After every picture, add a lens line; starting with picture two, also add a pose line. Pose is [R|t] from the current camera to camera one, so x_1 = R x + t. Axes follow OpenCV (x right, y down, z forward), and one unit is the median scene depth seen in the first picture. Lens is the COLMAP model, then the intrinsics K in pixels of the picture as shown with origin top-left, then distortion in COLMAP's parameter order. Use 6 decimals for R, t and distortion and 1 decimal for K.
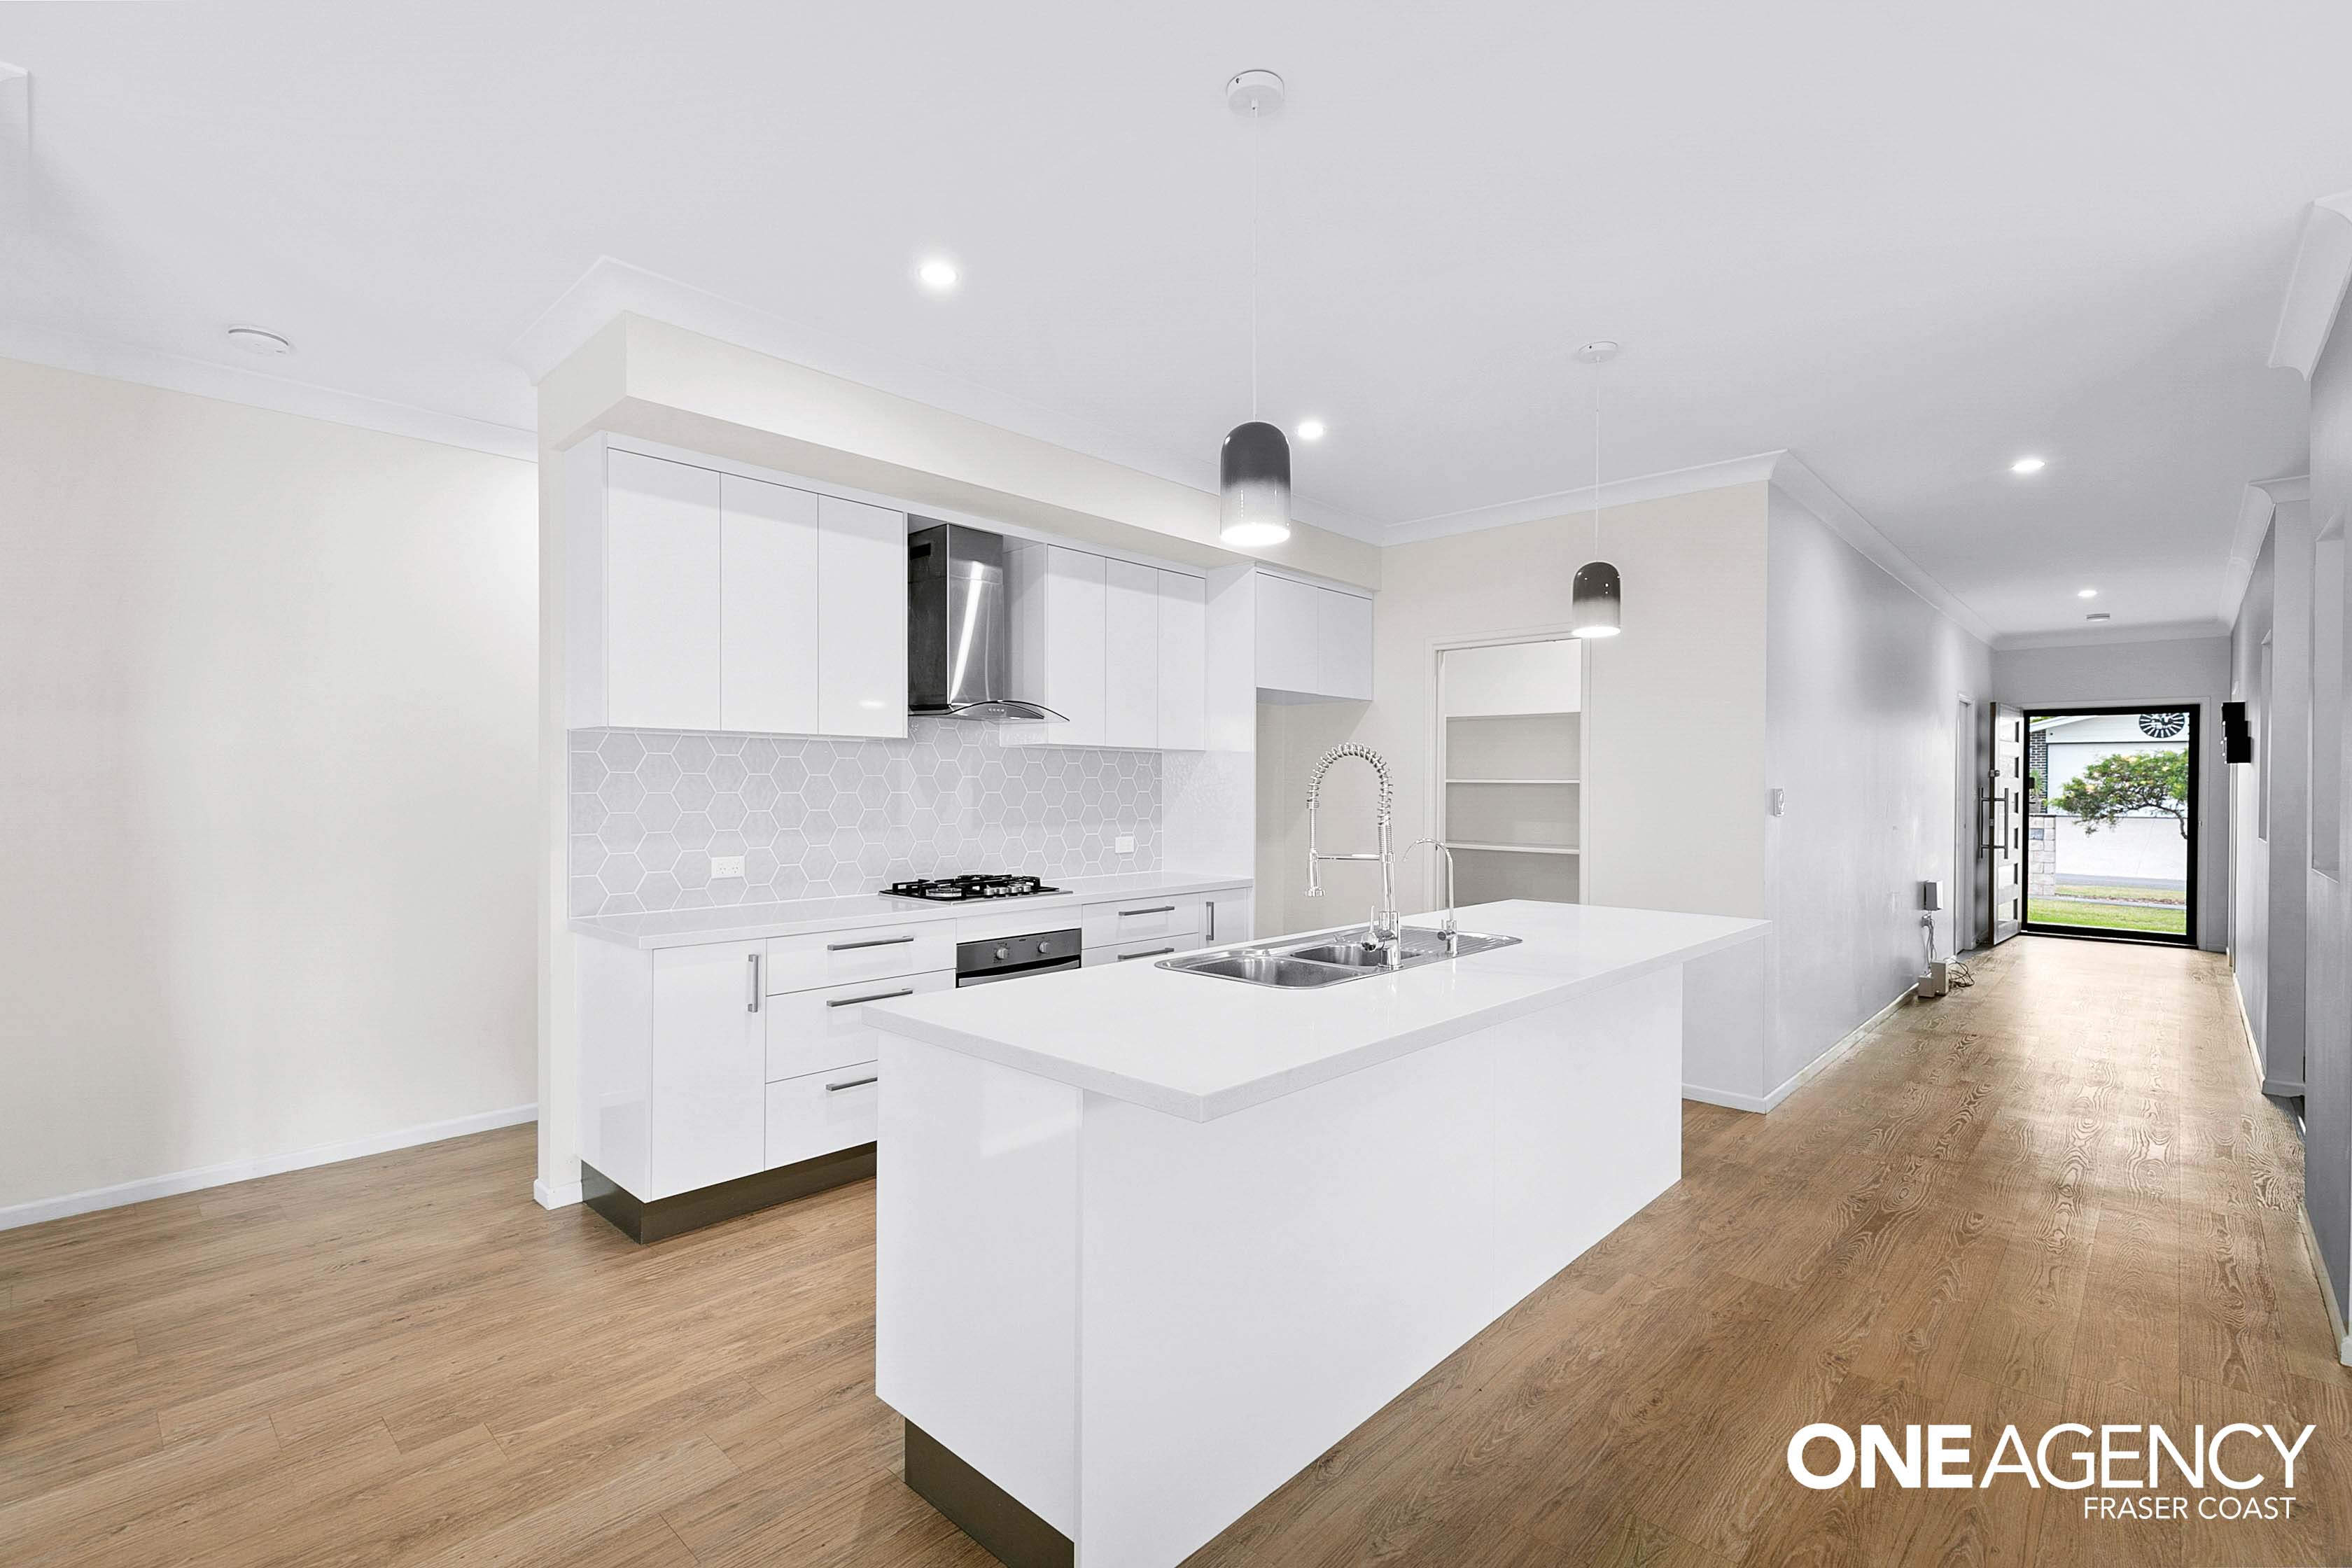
lens RADIAL K [[1067.0, 0, 1176.0], [0, 1067.0, 784.0], [0, 0, 1]] dist [0.001062, 0.000054]
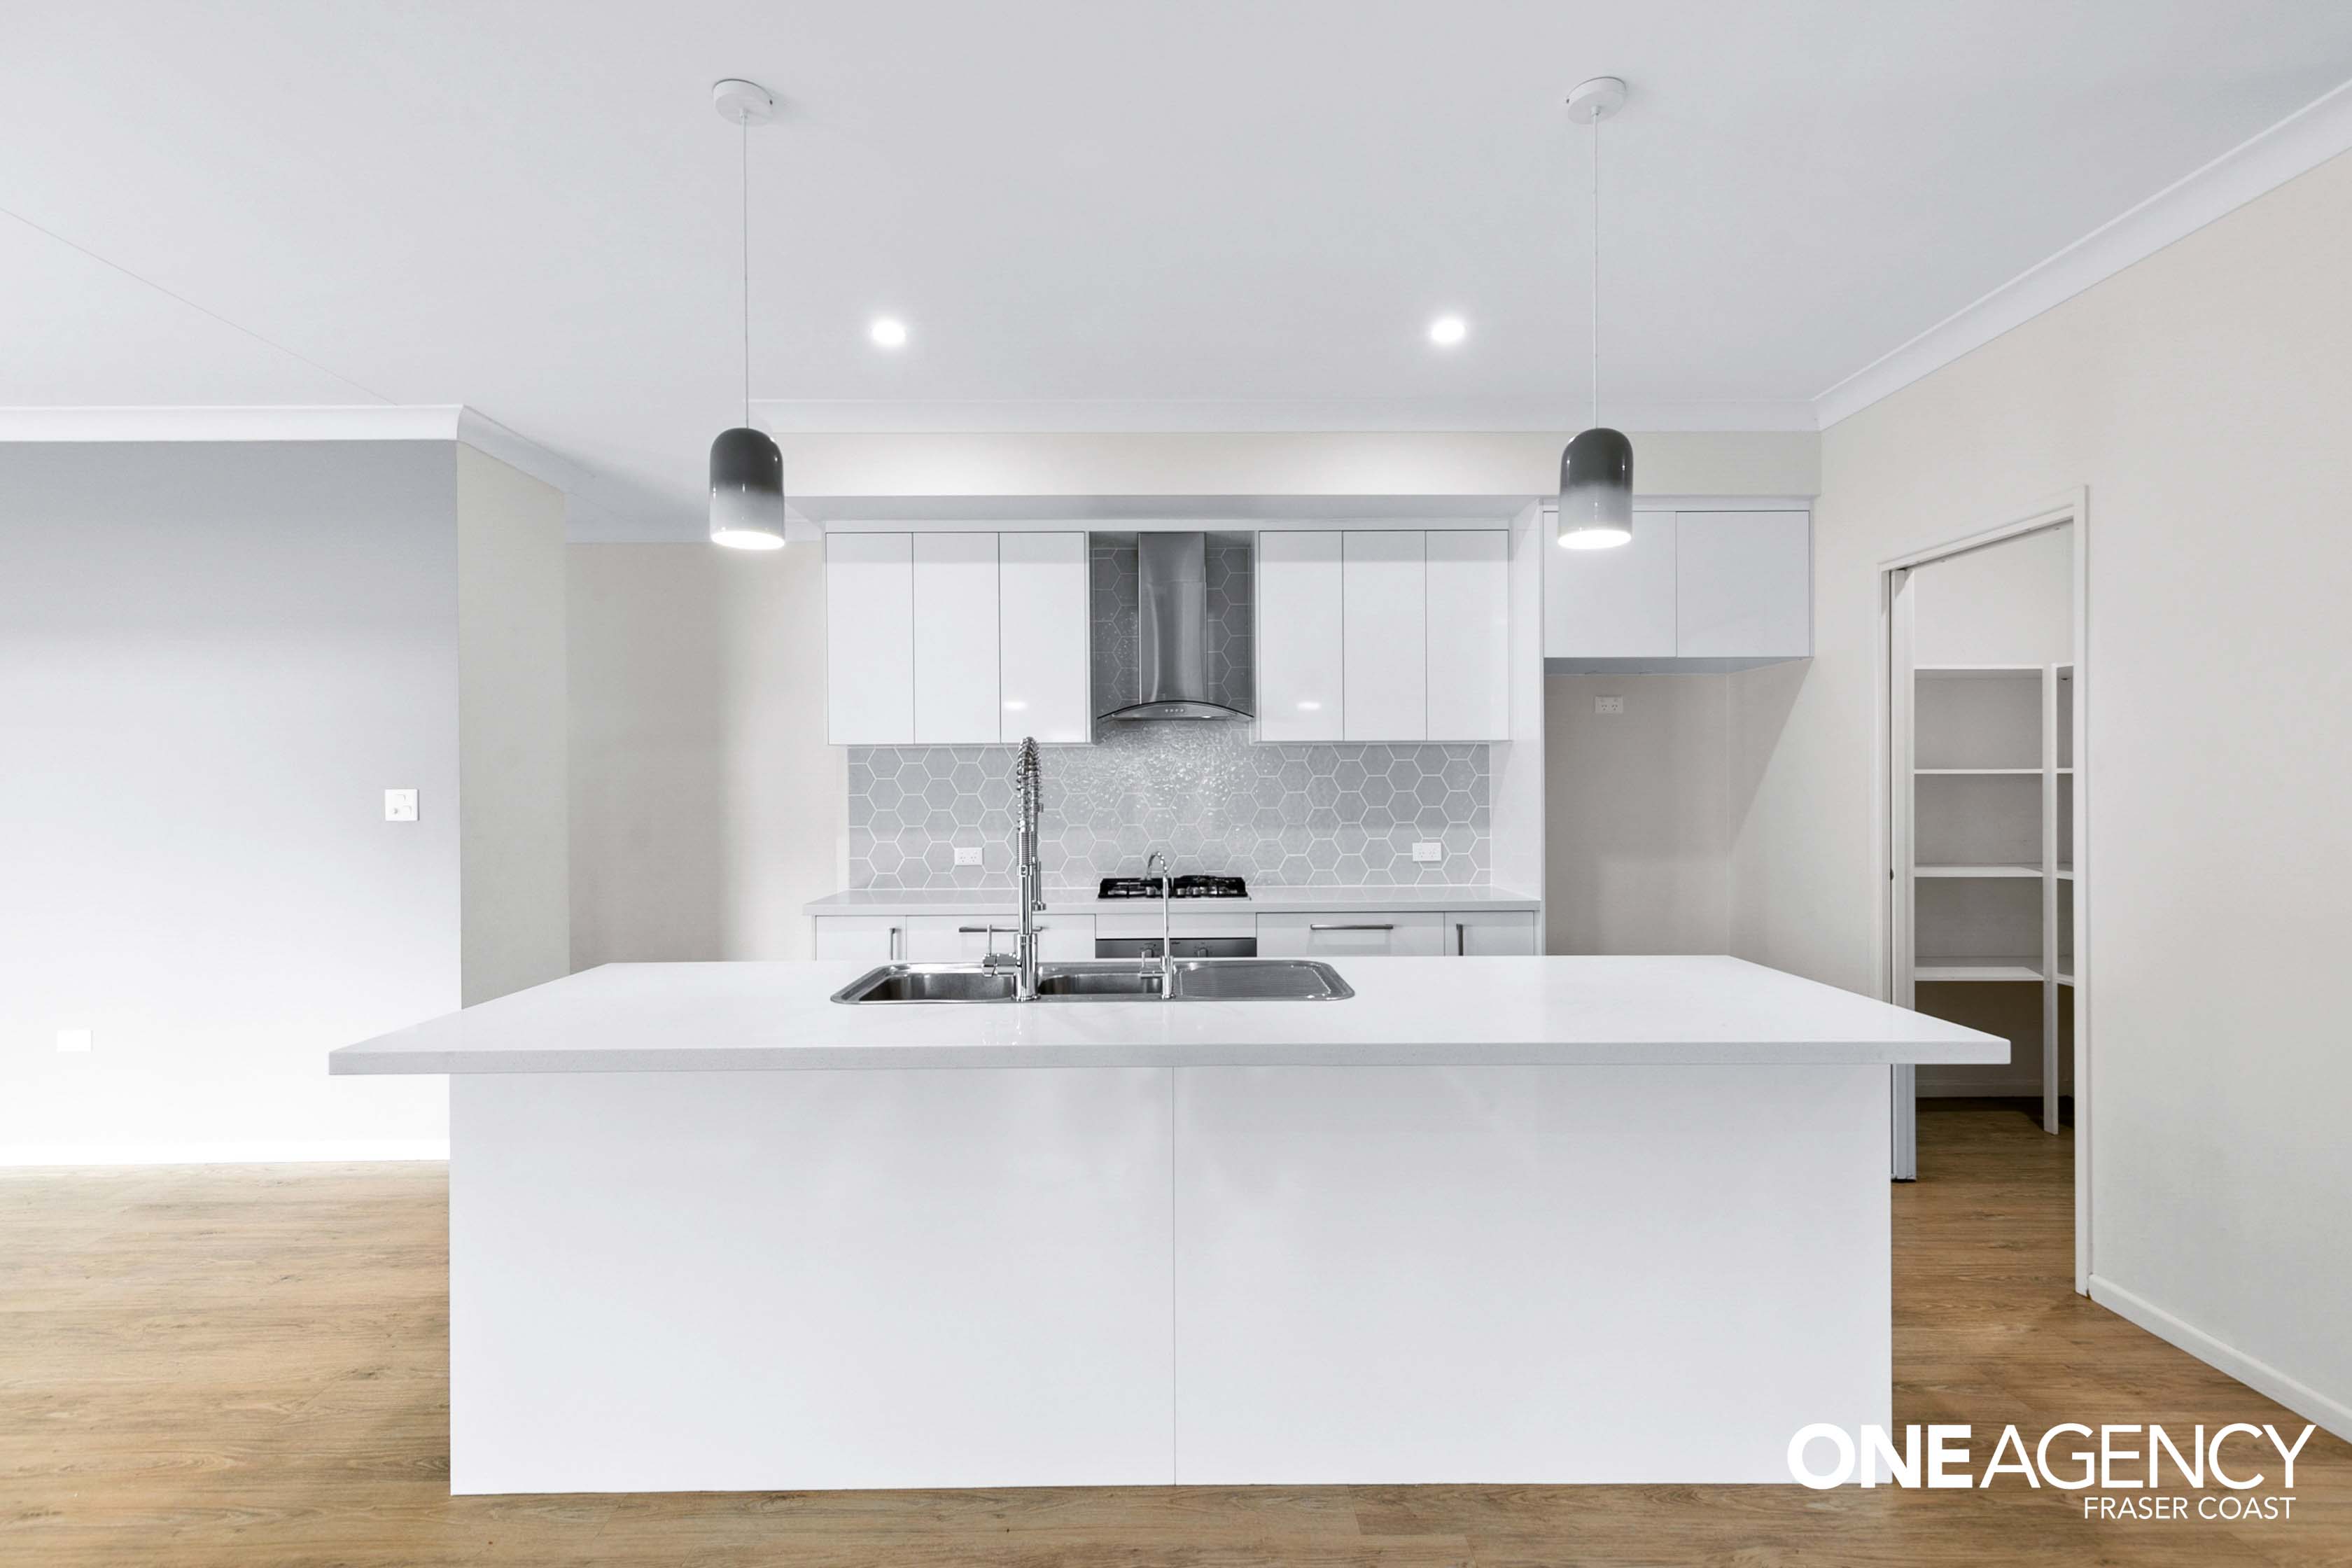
lens RADIAL K [[1072.5, 0, 1176.0], [0, 1072.5, 784.0], [0, 0, 1]] dist [-0.000849, -0.000027]
pose [[0.688433, -0.010421, -0.725225, 0.536205], [0.010275, 0.999937, -0.004614, 0.004018], [0.725227, -0.004275, 0.688497, 0.296996]]
